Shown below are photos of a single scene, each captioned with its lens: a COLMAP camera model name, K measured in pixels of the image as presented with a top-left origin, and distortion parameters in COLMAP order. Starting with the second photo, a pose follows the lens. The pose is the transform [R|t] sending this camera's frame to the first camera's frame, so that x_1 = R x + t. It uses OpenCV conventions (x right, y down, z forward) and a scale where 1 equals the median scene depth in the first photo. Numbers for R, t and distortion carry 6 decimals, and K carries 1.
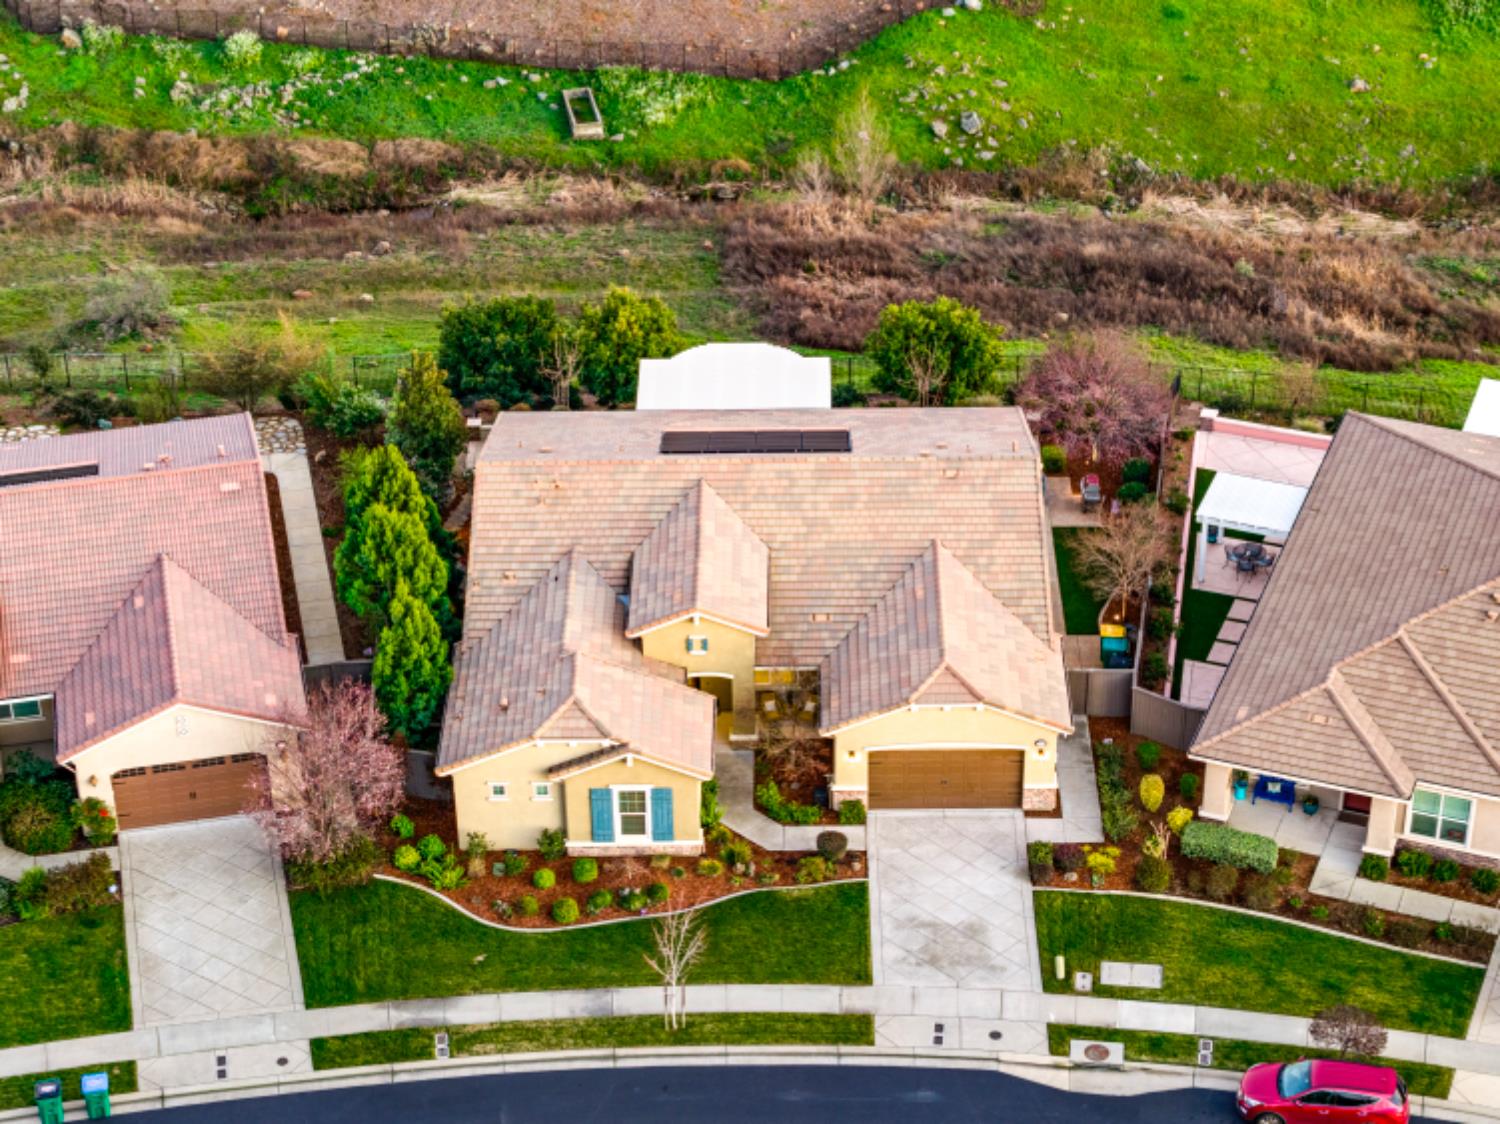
lens RADIAL K [[3098.9, 0, 713.8], [0, 3098.9, 536.0], [0, 0, 1]] dist [-0.141658, 0.000000]
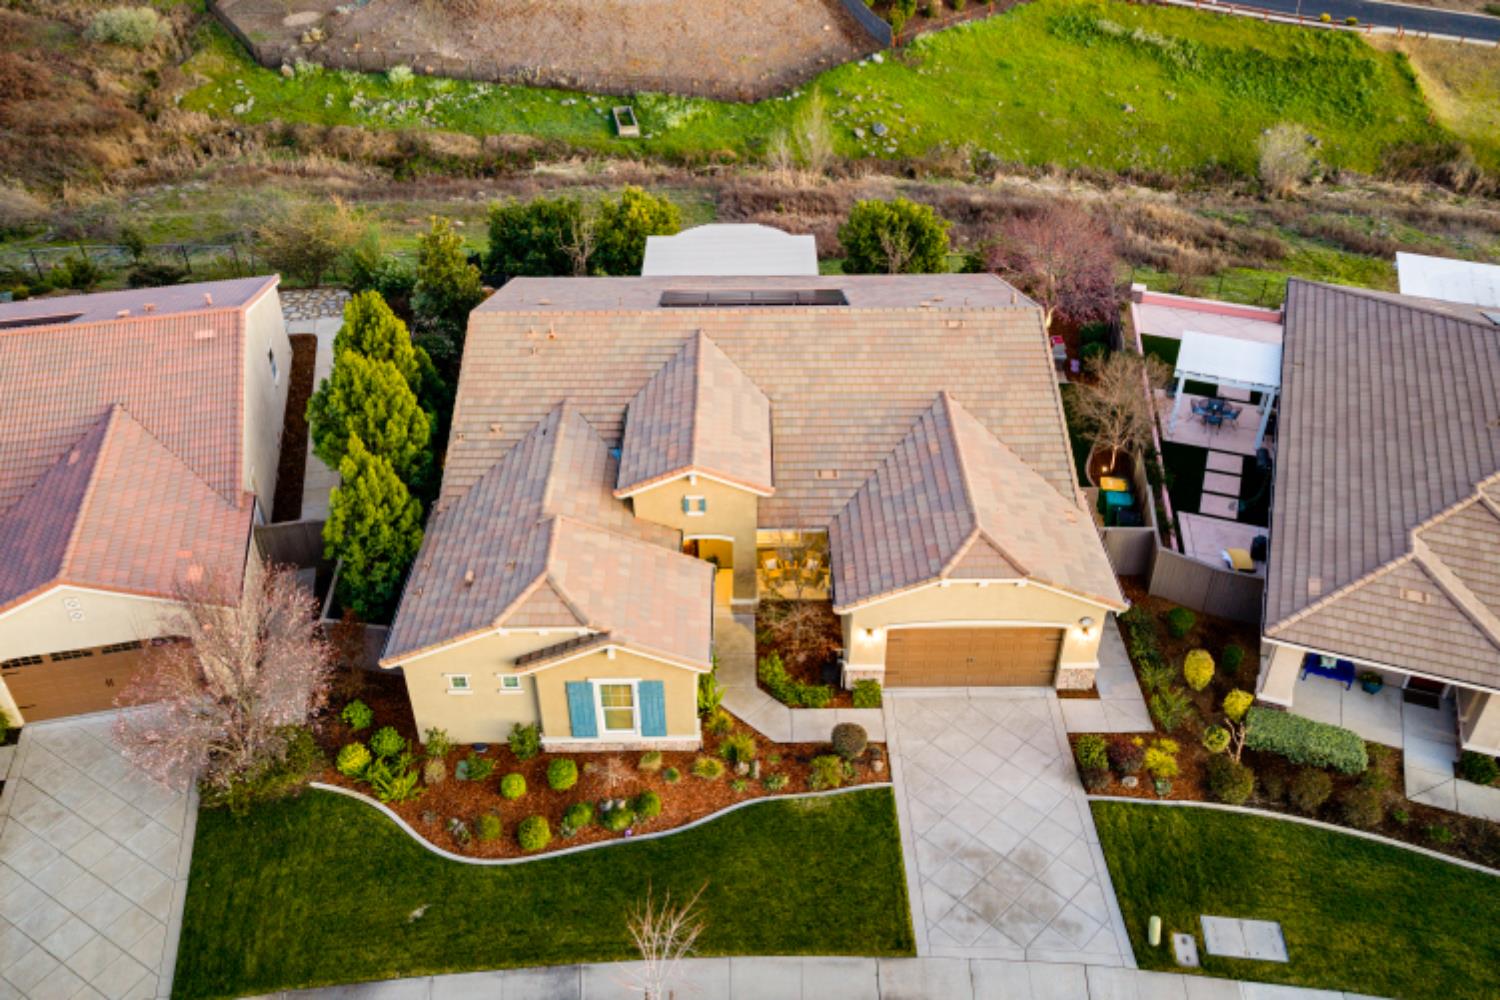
lens RADIAL K [[1281.9, 0, 751.9], [0, 1281.9, 449.7], [0, 0, 1]] dist [0.014119, -0.024874]
pose [[0.999495, 0.000265, 0.031787, -0.000455], [-0.001317, 0.999452, 0.033077, 0.006661], [-0.031761, -0.033102, 0.998947, 0.642649]]
